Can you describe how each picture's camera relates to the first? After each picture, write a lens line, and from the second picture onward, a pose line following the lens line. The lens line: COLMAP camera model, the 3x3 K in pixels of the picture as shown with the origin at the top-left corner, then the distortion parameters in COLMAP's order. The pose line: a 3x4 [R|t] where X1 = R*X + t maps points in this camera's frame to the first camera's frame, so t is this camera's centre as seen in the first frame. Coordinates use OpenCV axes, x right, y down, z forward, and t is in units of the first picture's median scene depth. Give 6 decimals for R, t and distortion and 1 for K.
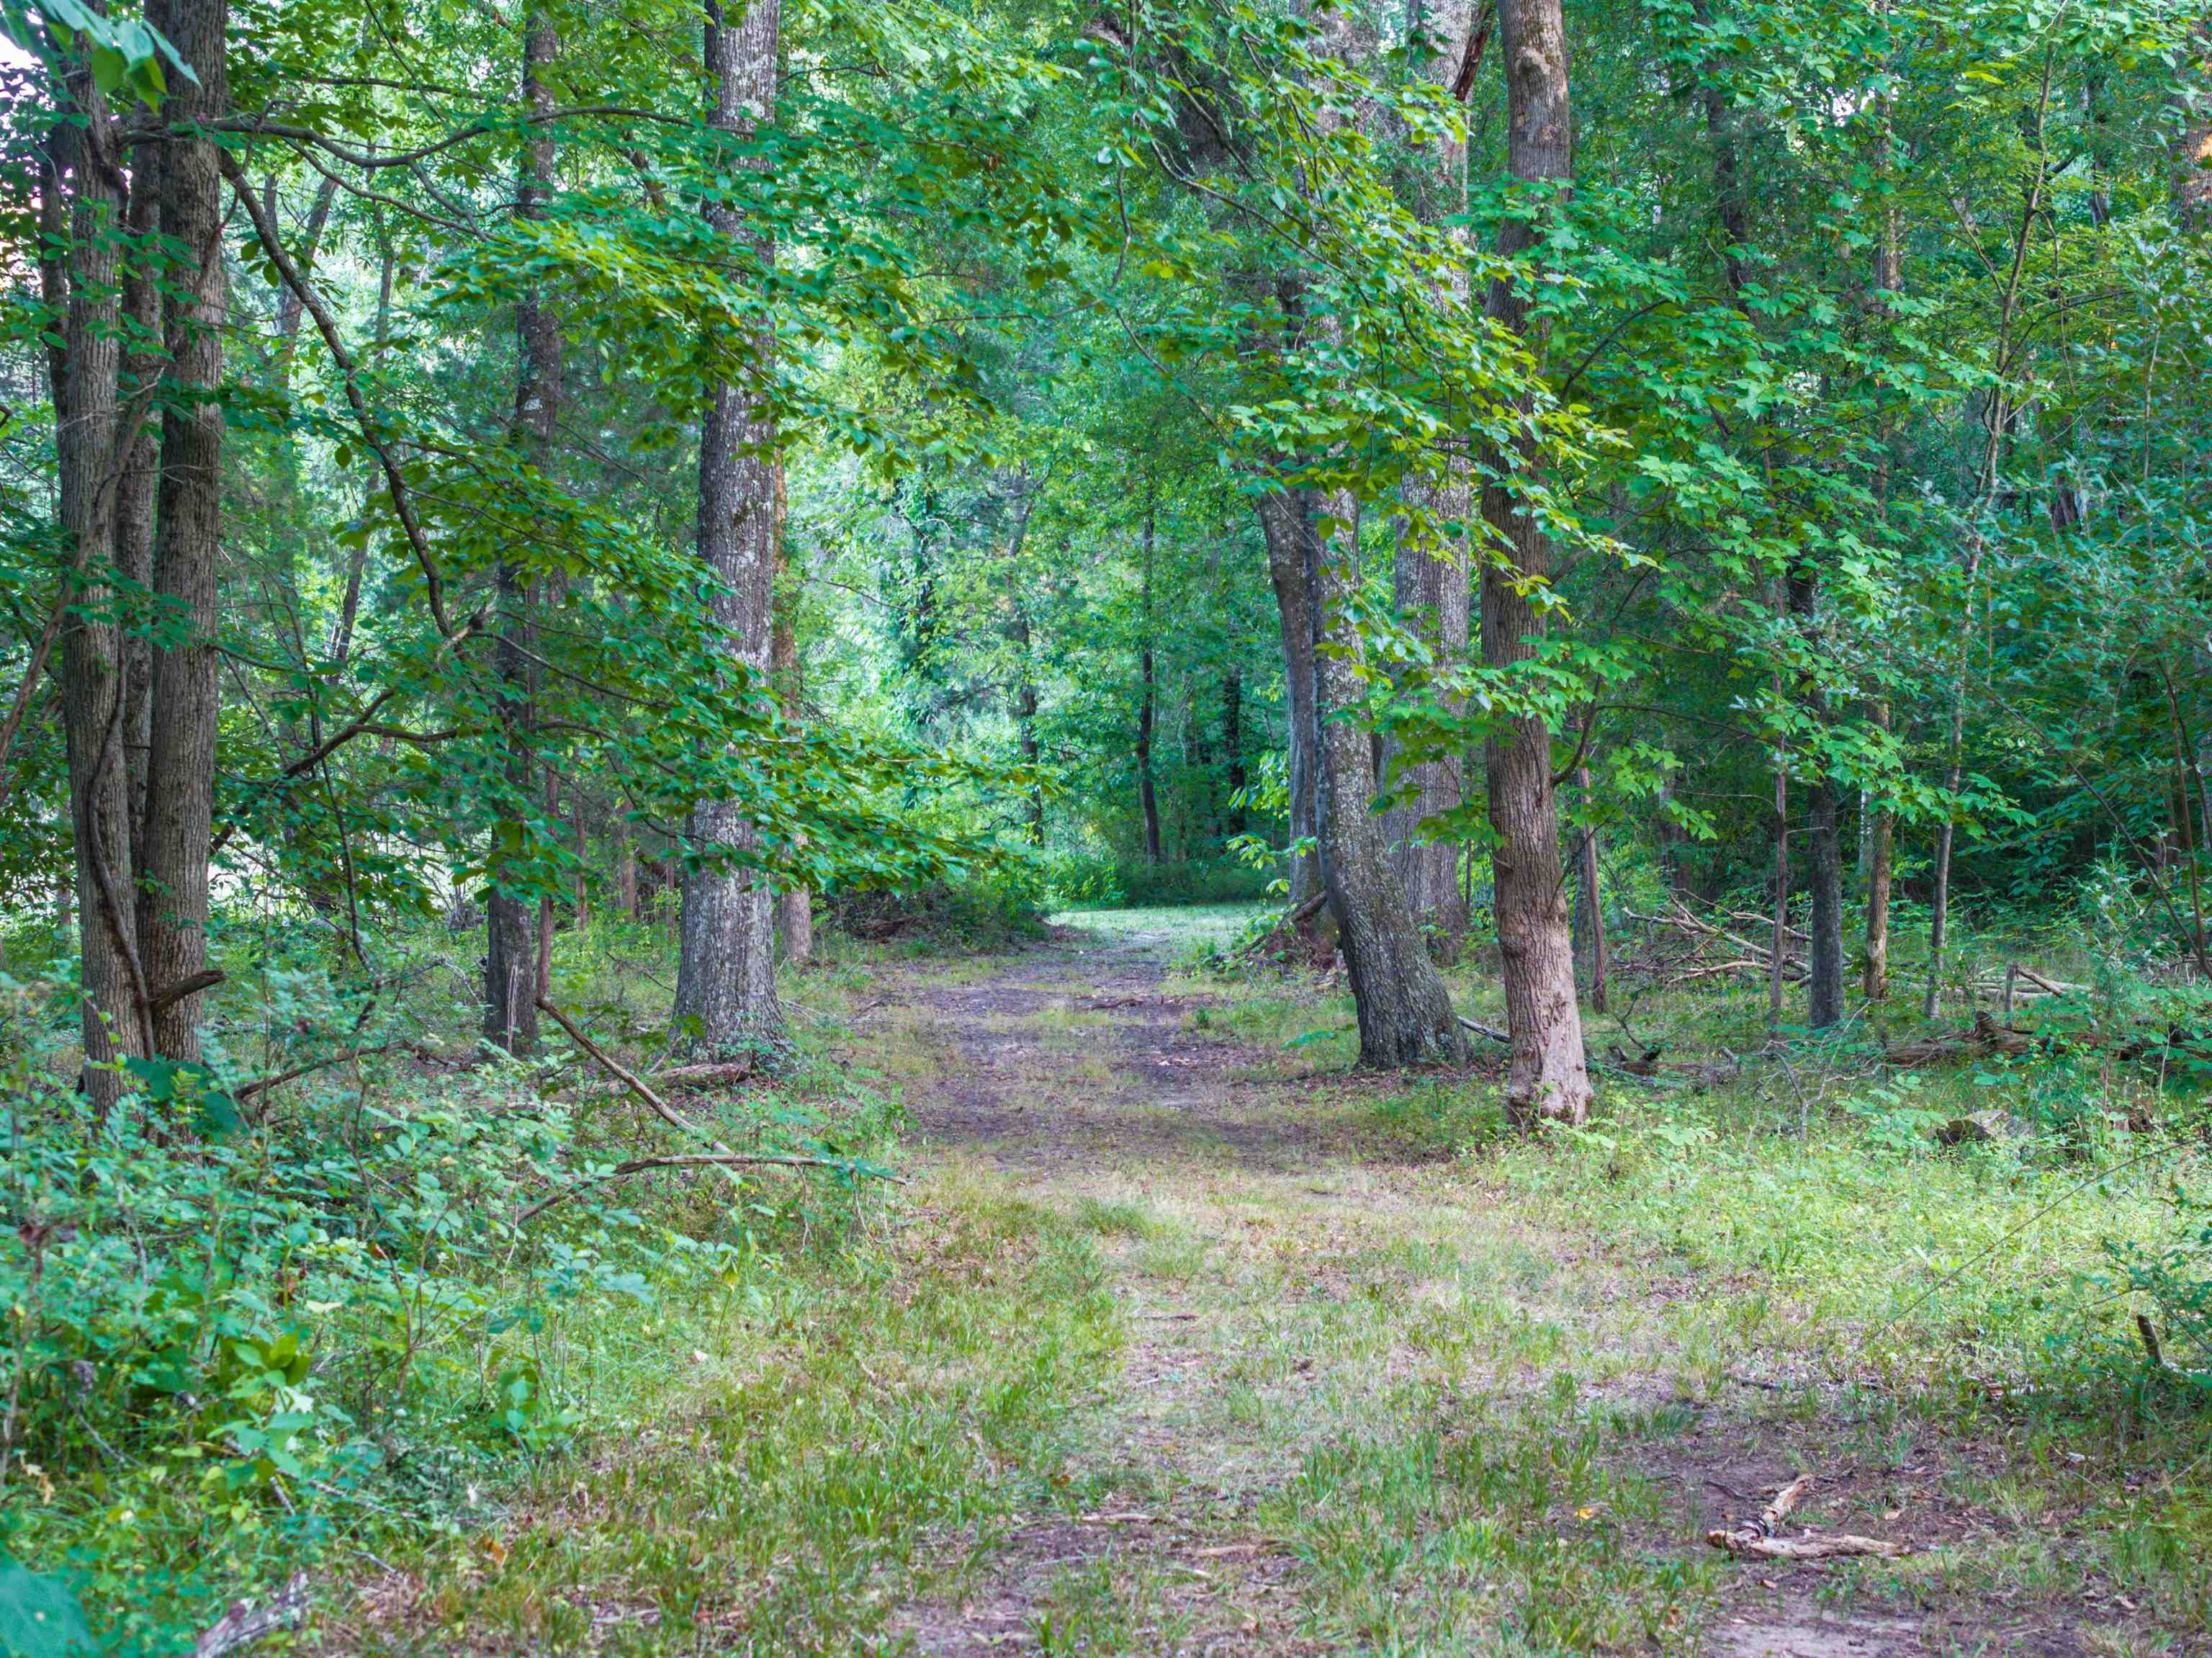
lens RADIAL K [[4504.7, 0, 1106.9], [0, 4504.7, 827.9], [0, 0, 1]] dist [0.068040, 0.000000]
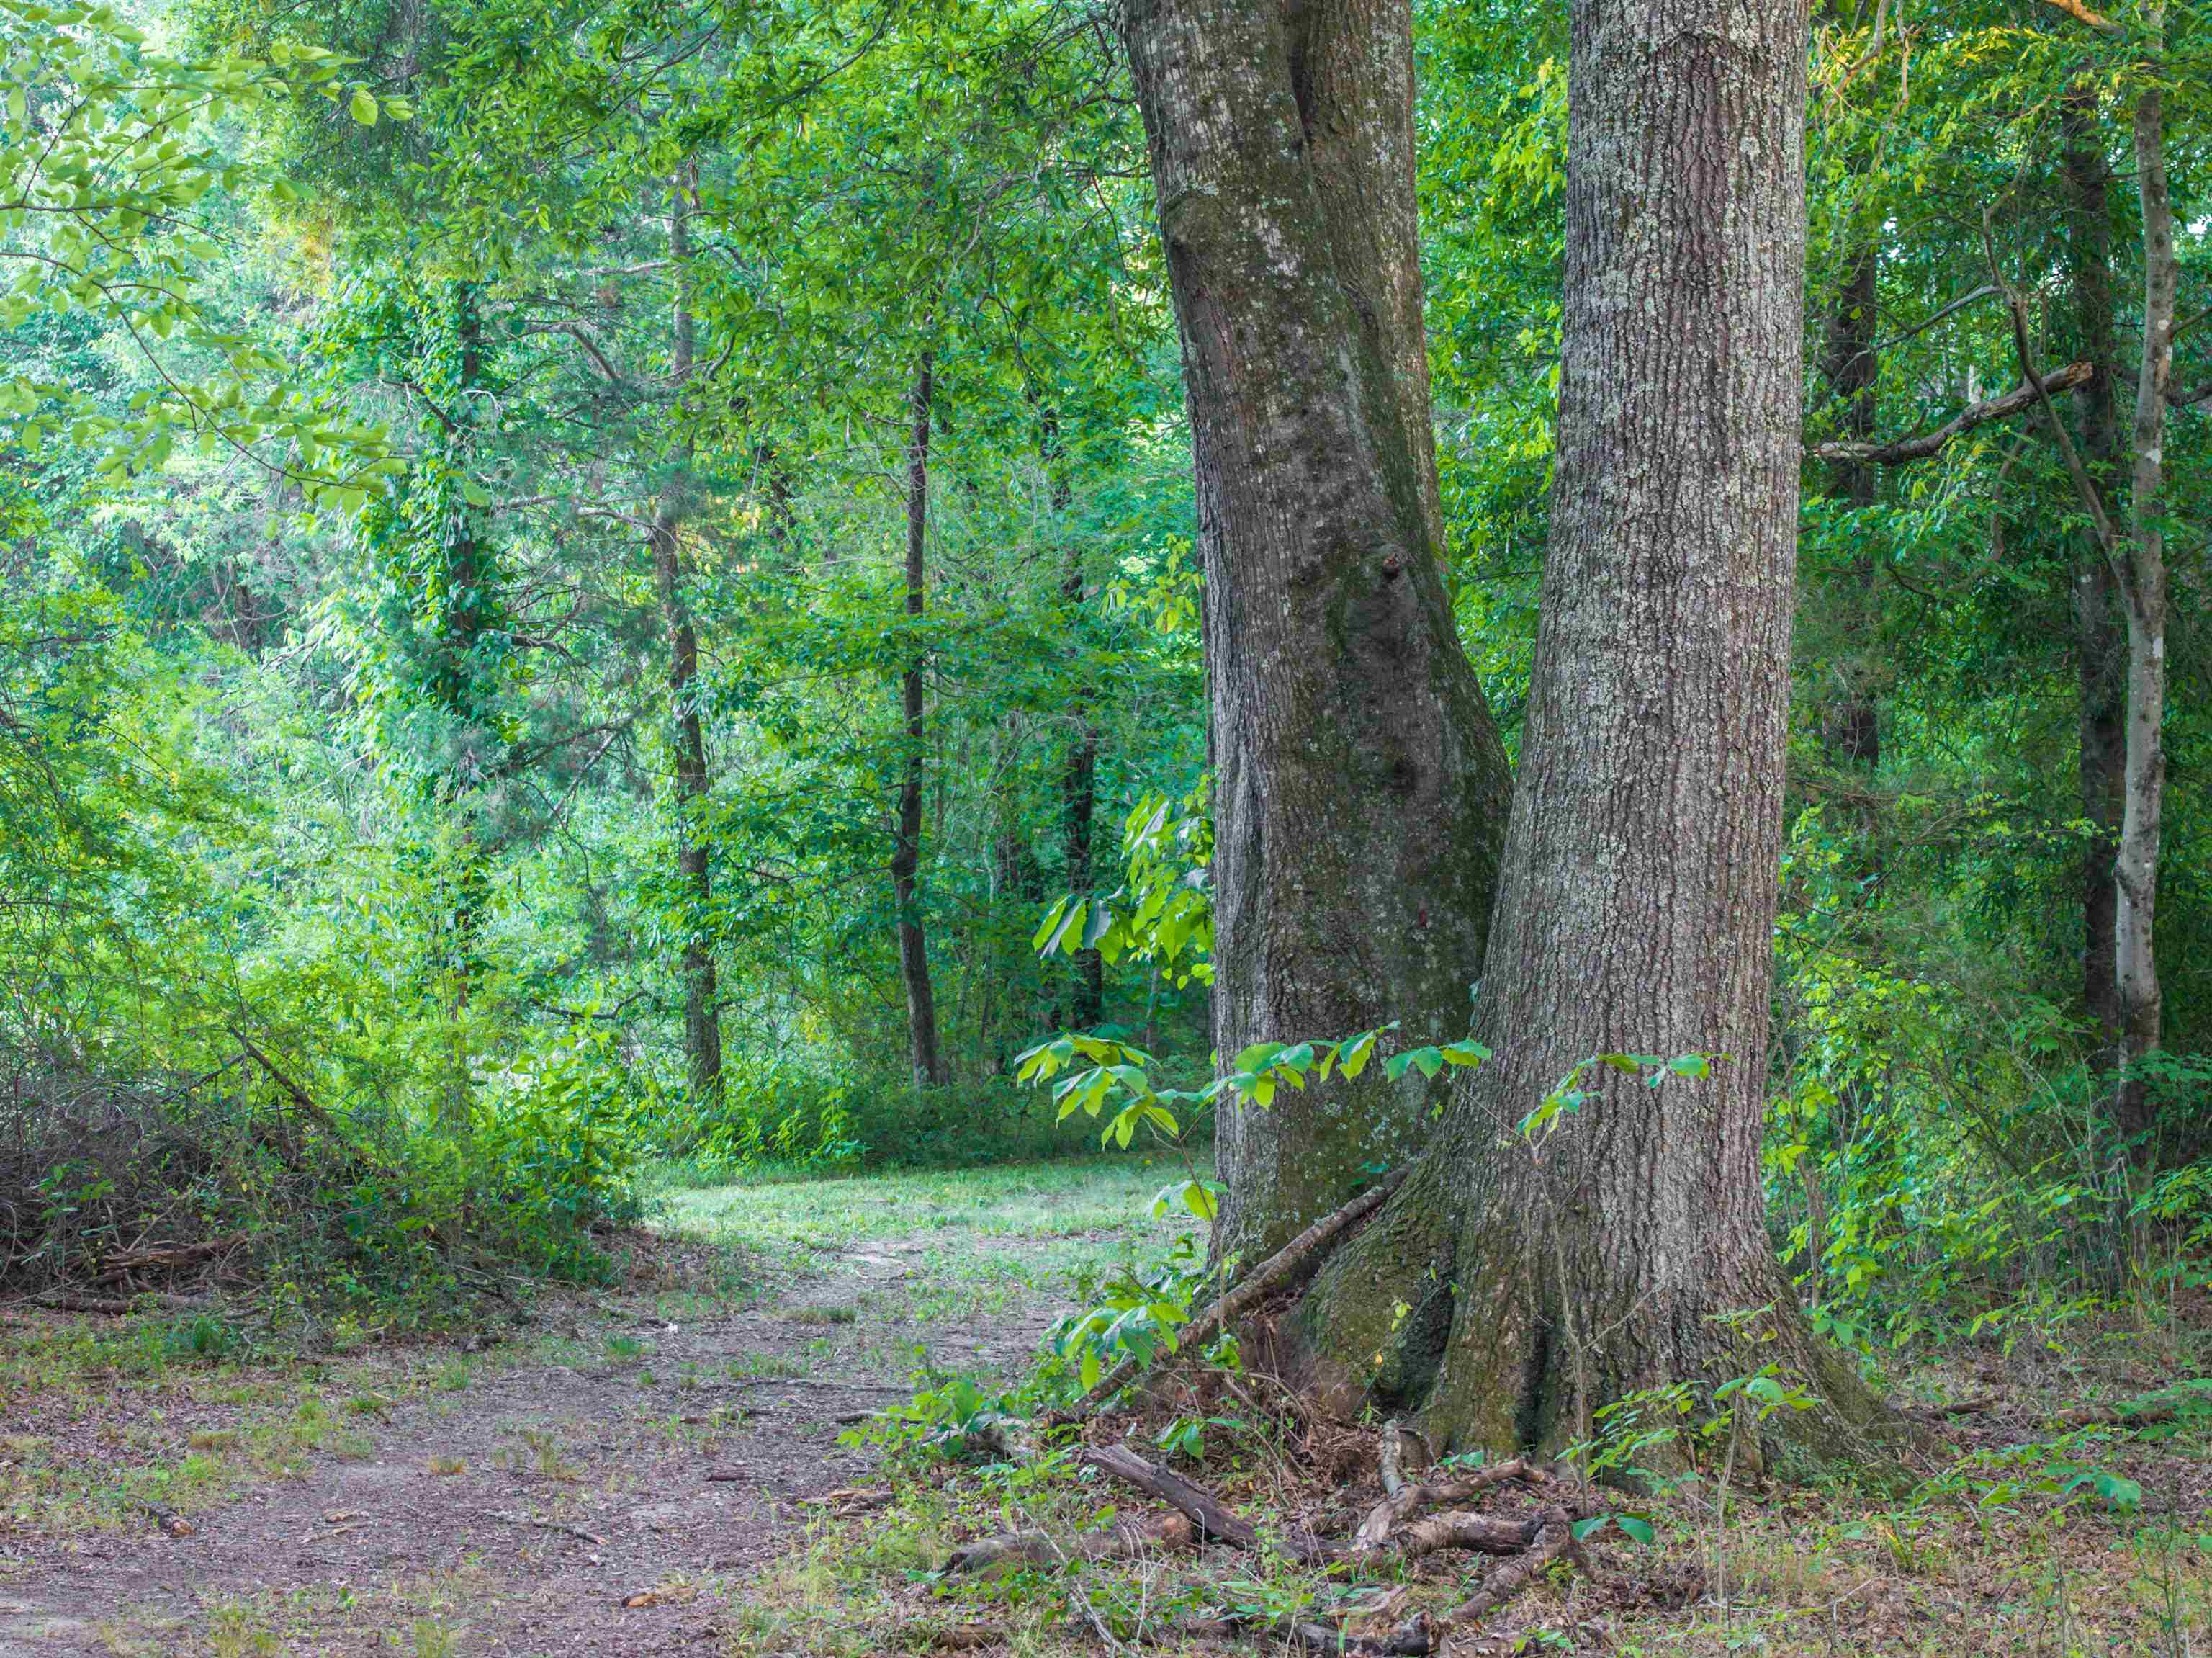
lens RADIAL K [[4504.7, 0, 1106.5], [0, 4504.7, 831.3], [0, 0, 1]] dist [0.068040, 0.000000]
pose [[0.999572, 0.005828, 0.028662, 0.017240], [-0.004619, 0.999103, -0.042092, 0.000461], [-0.028881, 0.041942, 0.998703, 0.499219]]
